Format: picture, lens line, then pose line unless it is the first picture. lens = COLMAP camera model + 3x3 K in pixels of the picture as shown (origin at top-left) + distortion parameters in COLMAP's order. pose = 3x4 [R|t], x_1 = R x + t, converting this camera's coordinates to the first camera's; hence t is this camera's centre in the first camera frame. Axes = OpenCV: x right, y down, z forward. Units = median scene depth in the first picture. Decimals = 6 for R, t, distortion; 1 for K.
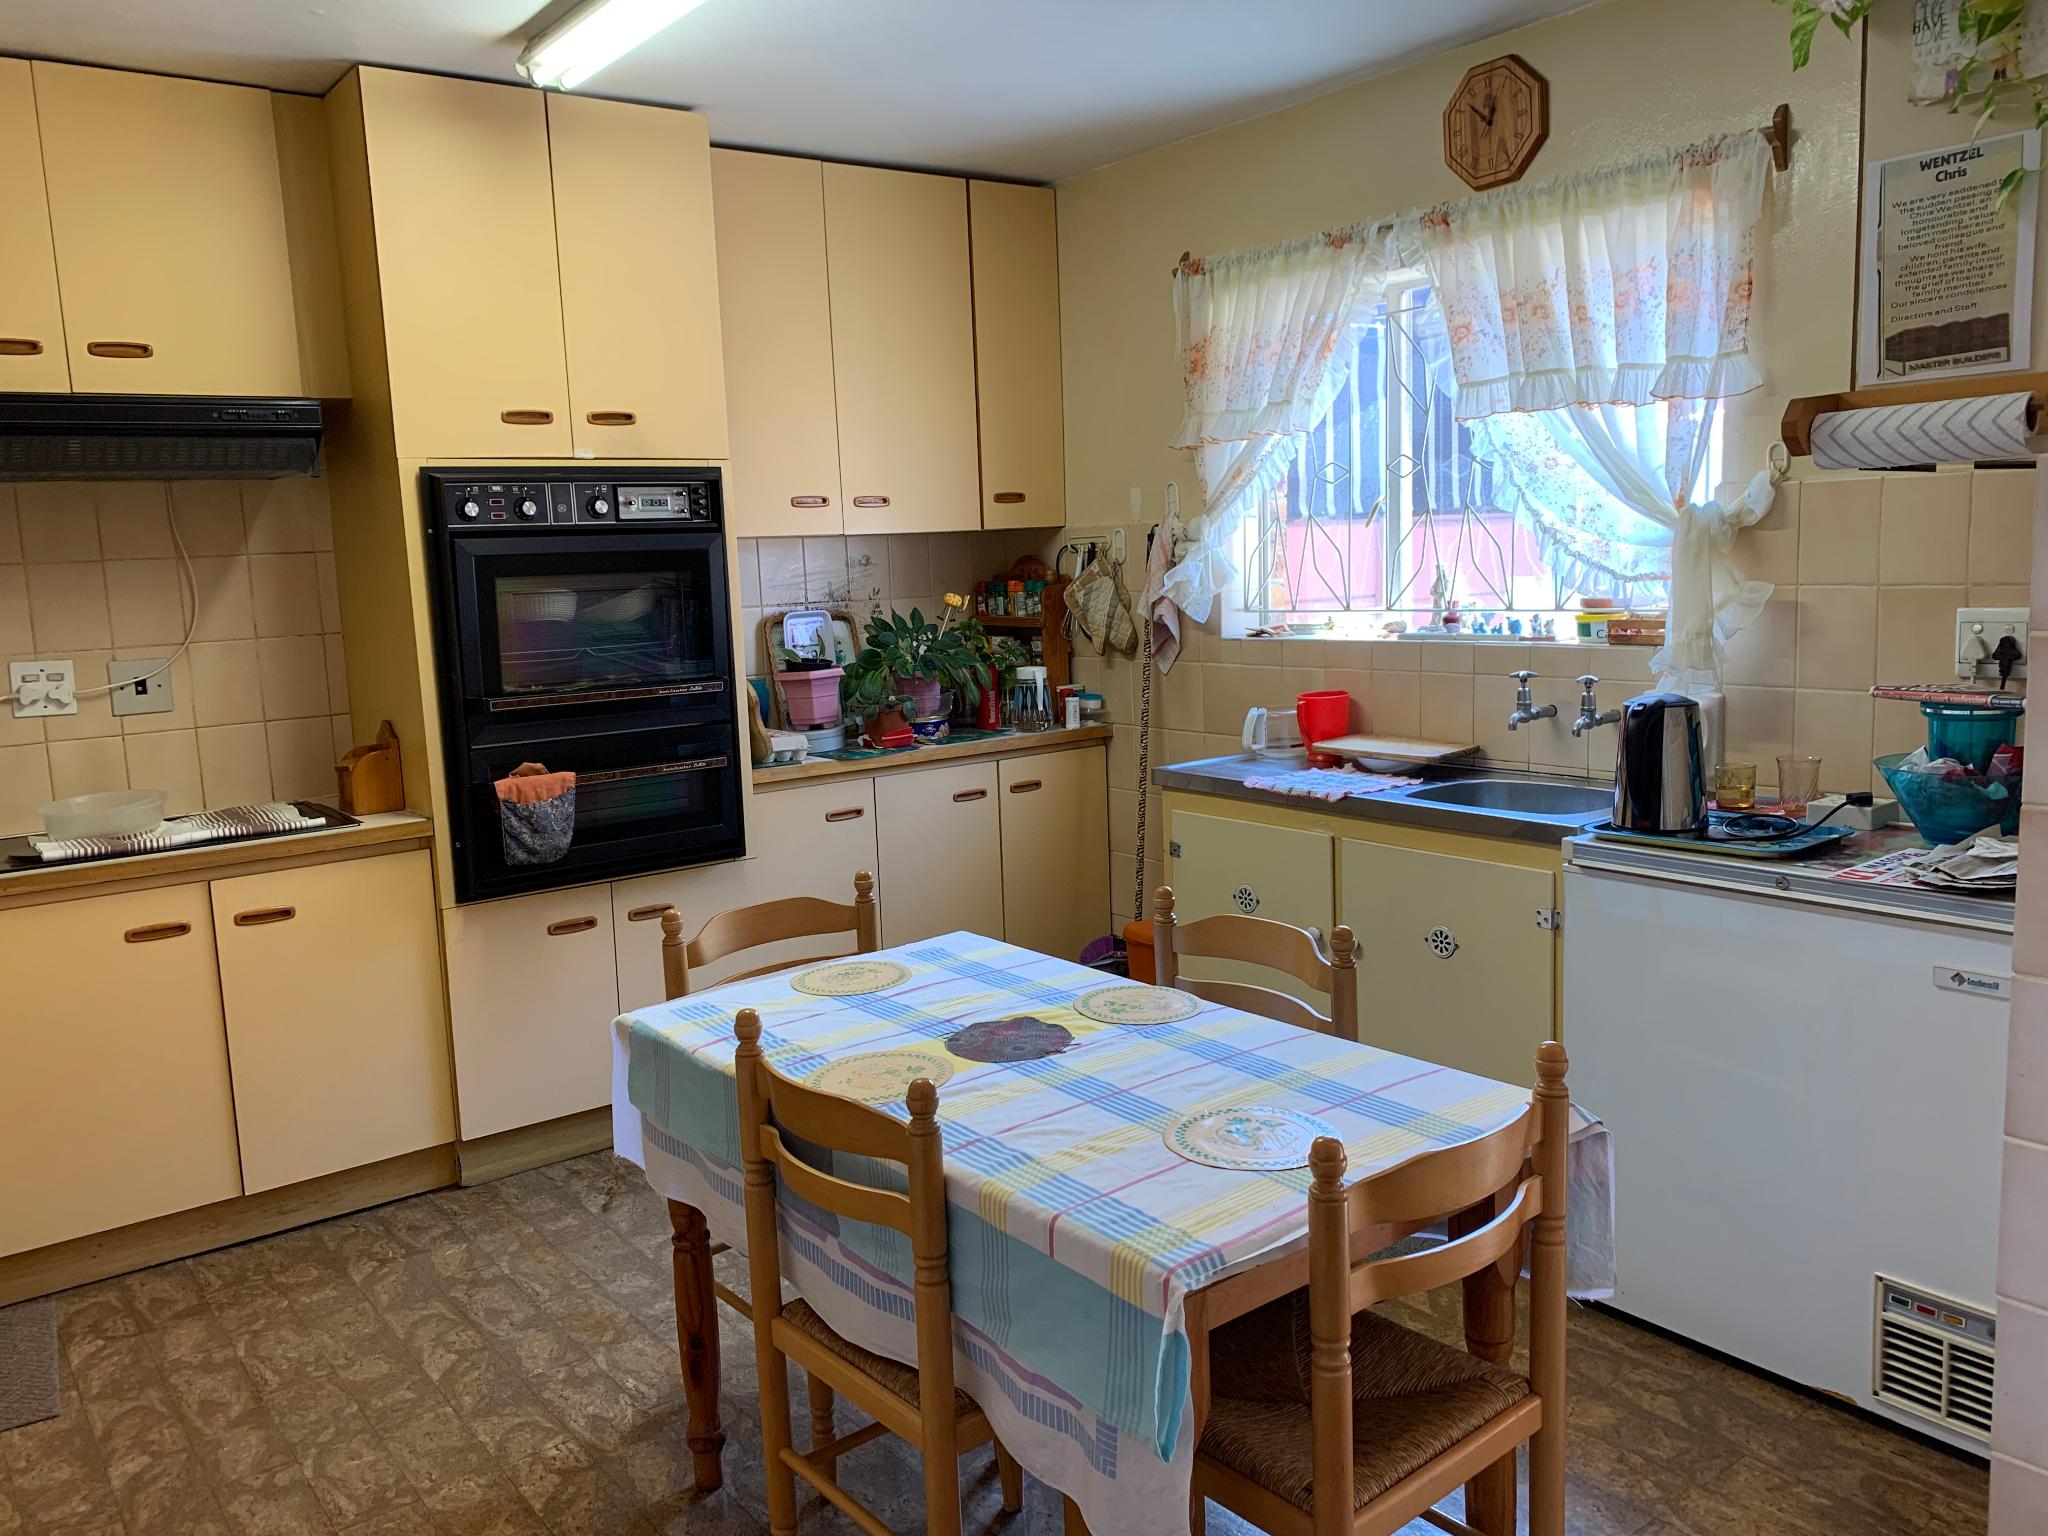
lens RADIAL K [[1551.1, 0, 1003.9], [0, 1551.1, 770.5], [0, 0, 1]] dist [0.050315, -0.078560]
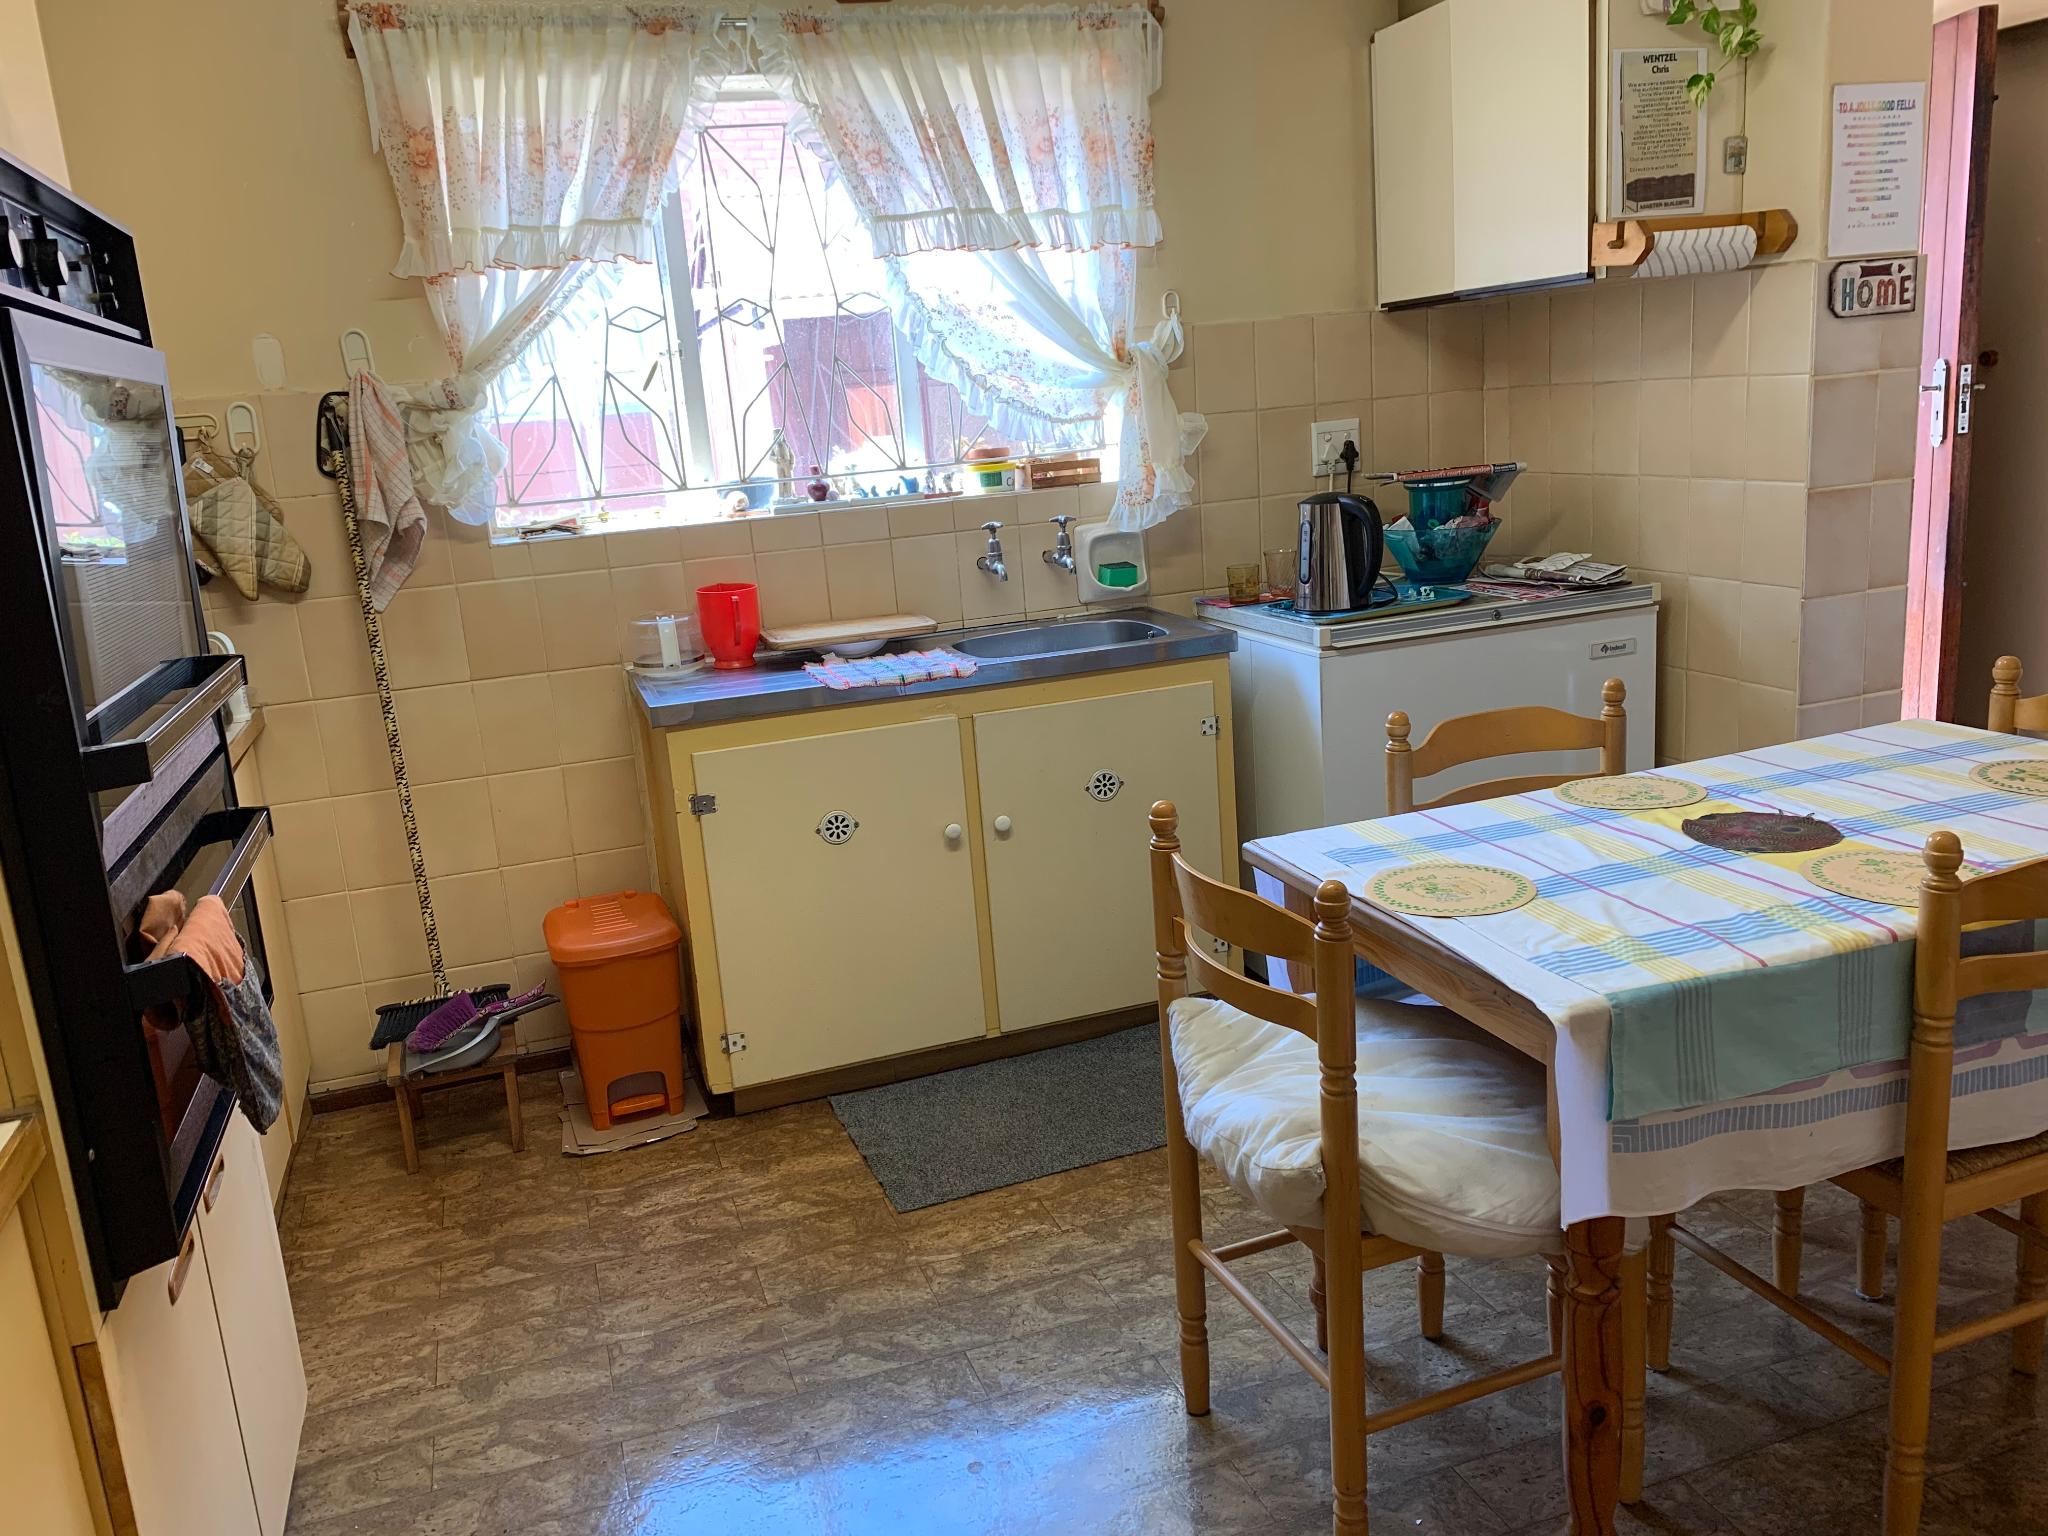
lens RADIAL K [[1551.1, 0, 1006.9], [0, 1551.1, 762.1], [0, 0, 1]] dist [0.050315, -0.078560]
pose [[0.331803, -0.202415, 0.921377, -0.715444], [0.199858, 0.969621, 0.141041, -0.062042], [-0.921935, 0.137347, 0.362177, 0.775692]]
